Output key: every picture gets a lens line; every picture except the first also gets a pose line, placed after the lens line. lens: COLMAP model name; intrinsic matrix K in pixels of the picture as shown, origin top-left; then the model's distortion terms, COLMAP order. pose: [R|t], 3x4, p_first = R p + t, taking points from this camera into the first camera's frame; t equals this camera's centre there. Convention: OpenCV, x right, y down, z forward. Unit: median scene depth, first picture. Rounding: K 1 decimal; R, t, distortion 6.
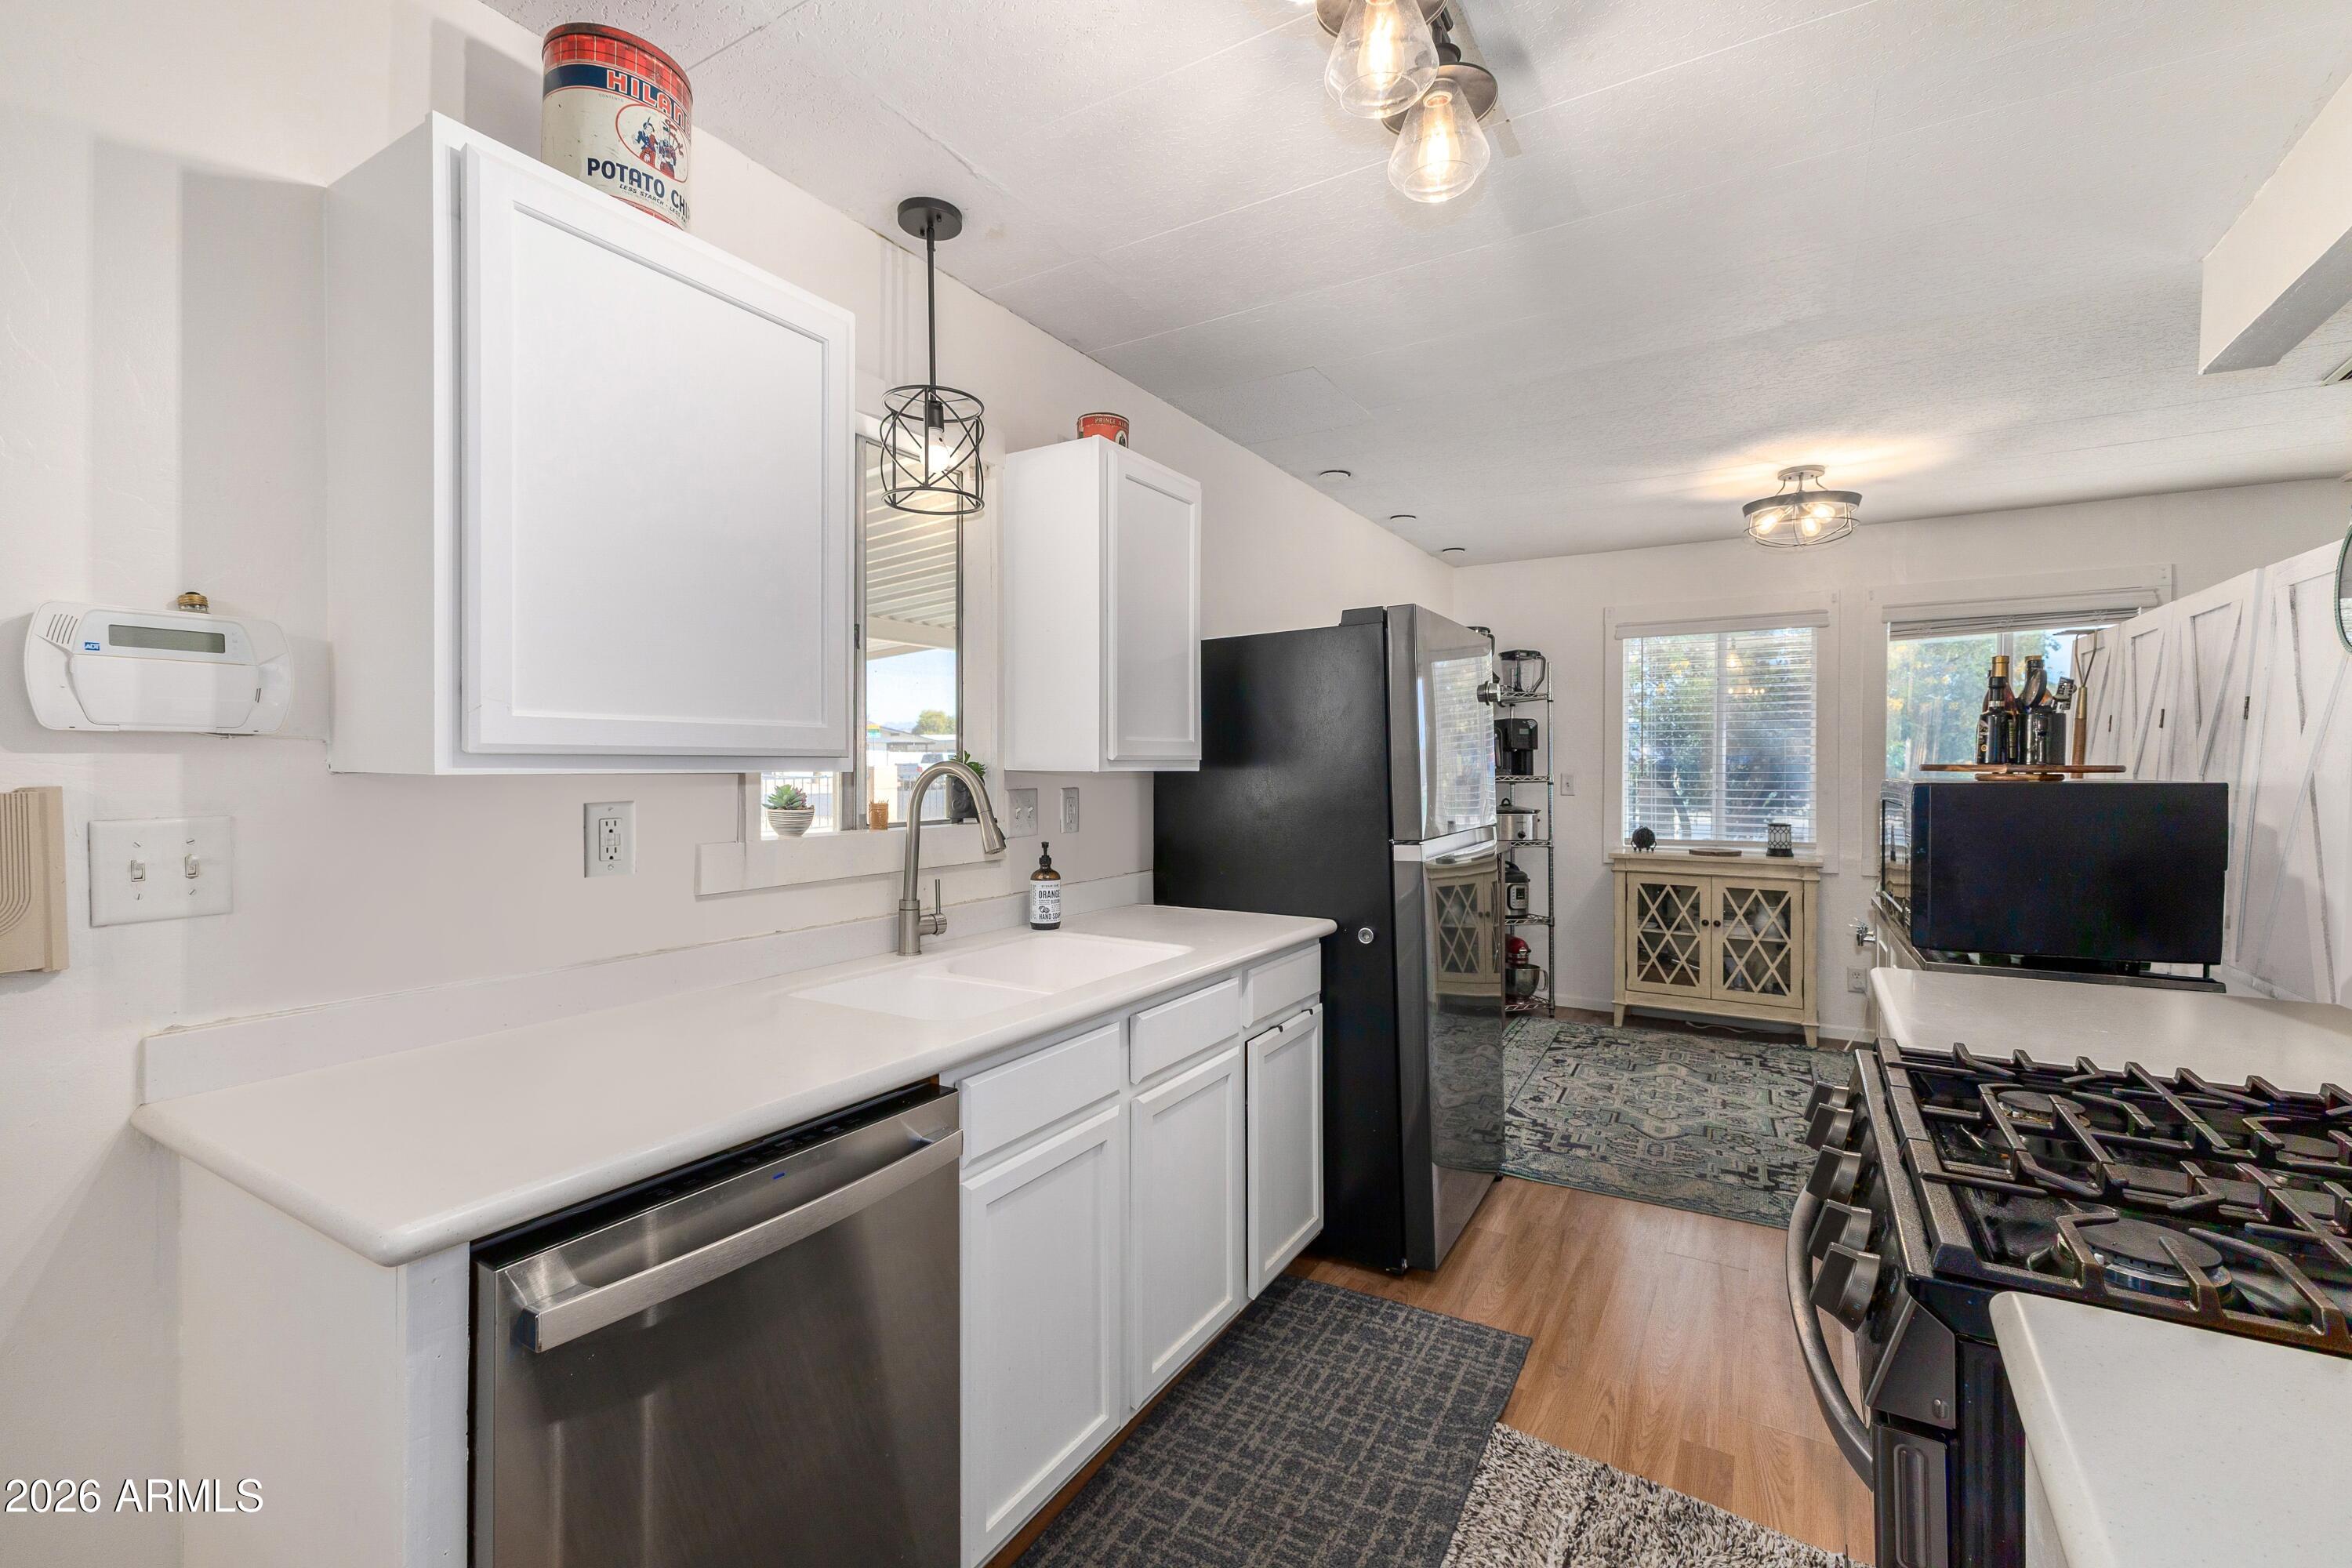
lens RADIAL K [[1000.4, 0, 1186.3], [0, 1000.4, 771.3], [0, 0, 1]] dist [0.008936, -0.002034]
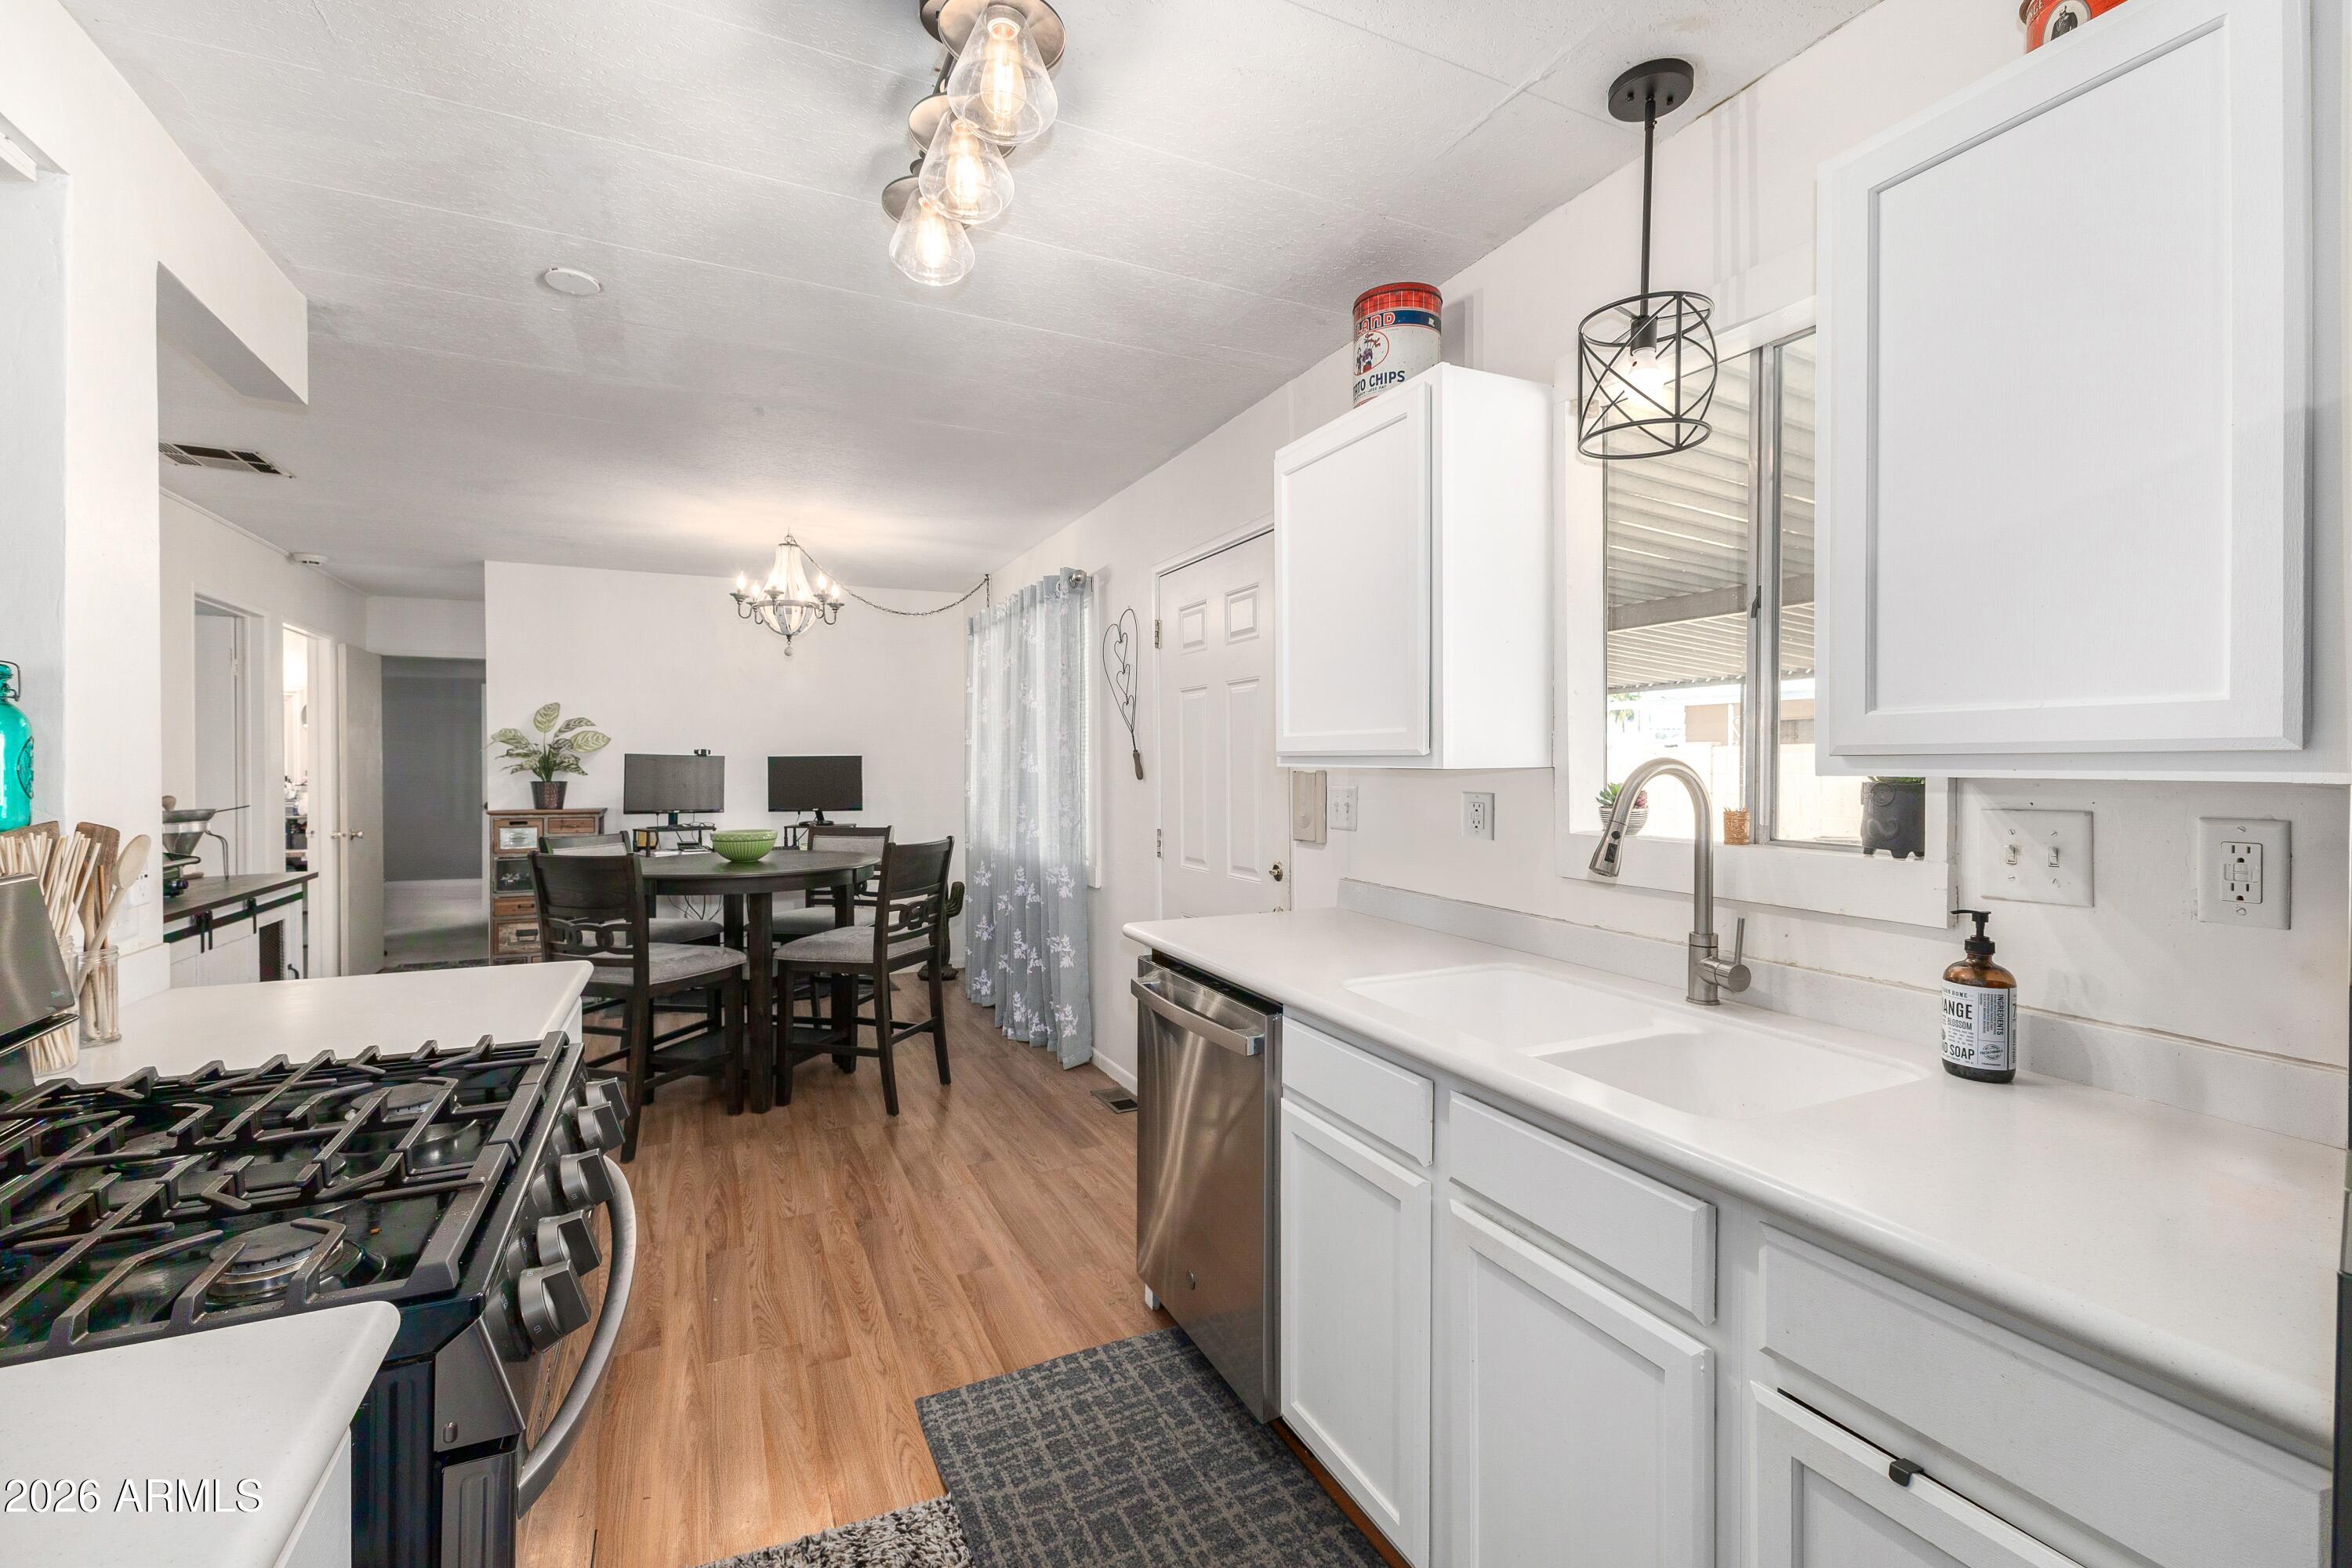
lens RADIAL K [[1000.4, 0, 1167.6], [0, 1000.4, 771.0], [0, 0, 1]] dist [0.008936, -0.002034]
pose [[-0.555878, 0.009306, -0.831212, 0.587304], [-0.005935, 0.999867, 0.015164, -0.009099], [0.831243, 0.013363, -0.555749, 1.034552]]
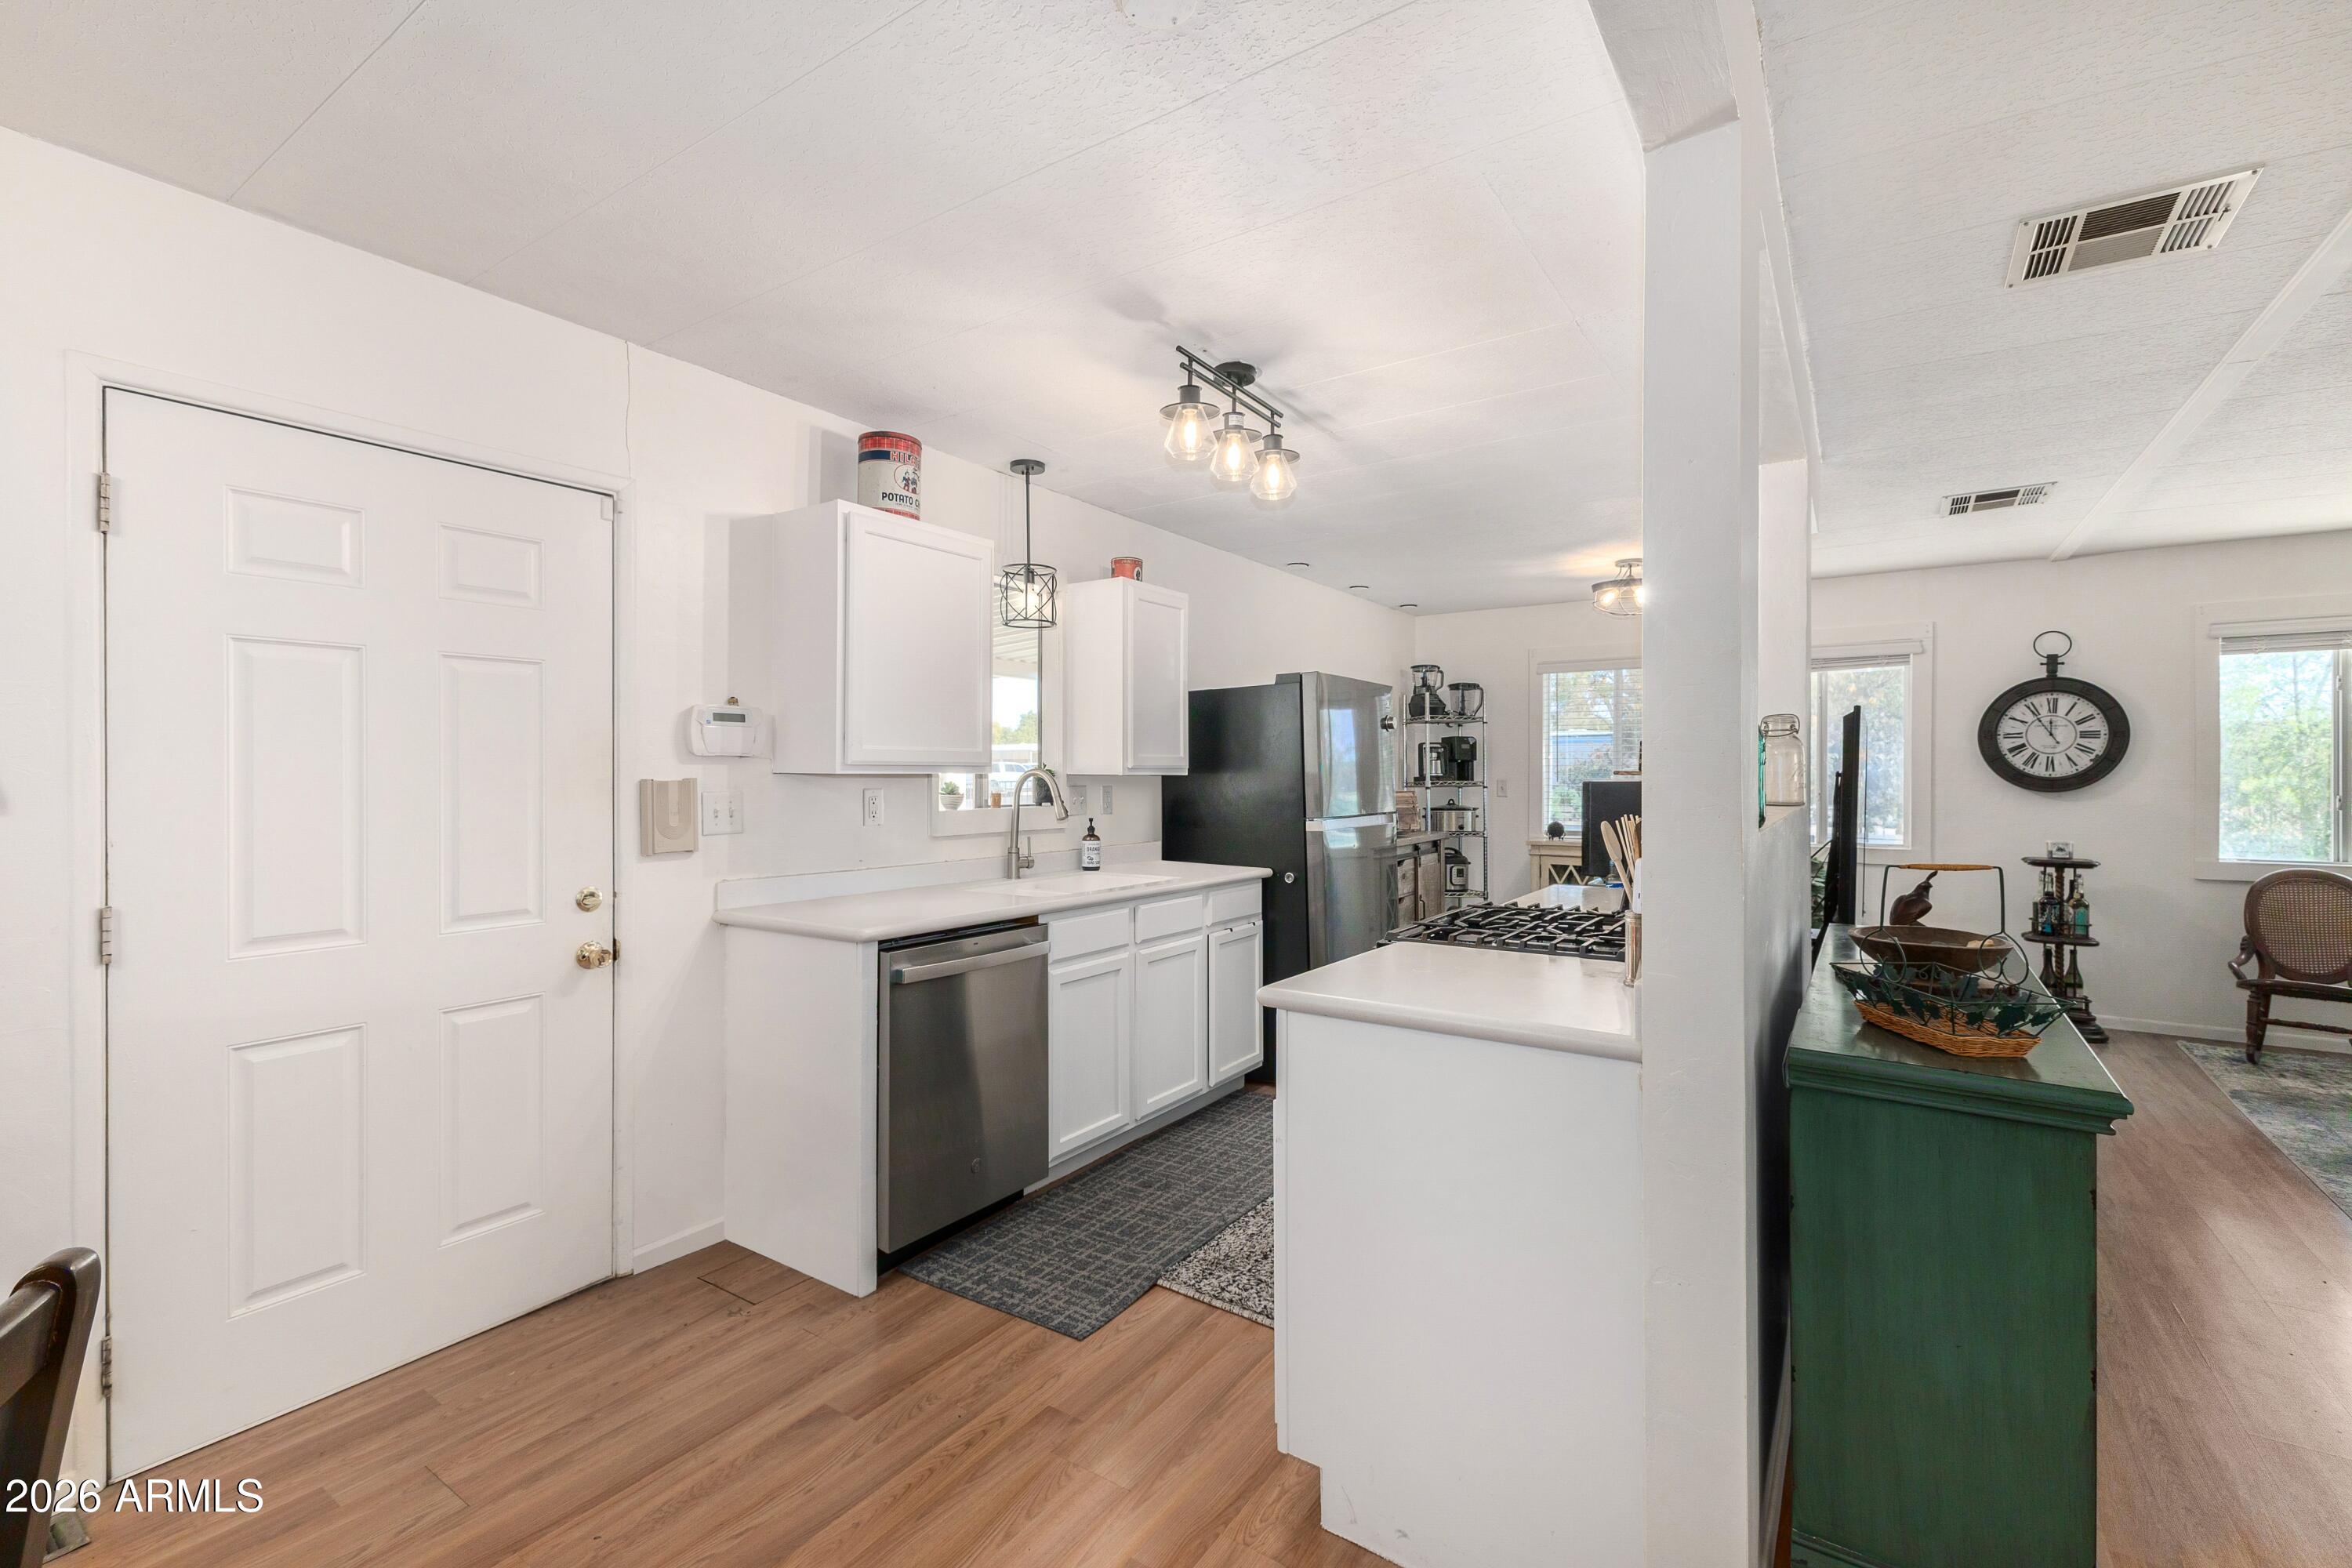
lens RADIAL K [[1000.4, 0, 1177.7], [0, 1000.4, 770.5], [0, 0, 1]] dist [0.008936, -0.002034]
pose [[0.998172, 0.000016, -0.060433, 0.111828], [-0.000669, 0.999941, -0.010797, 0.011544], [0.060430, 0.010818, 0.998114, -0.704417]]
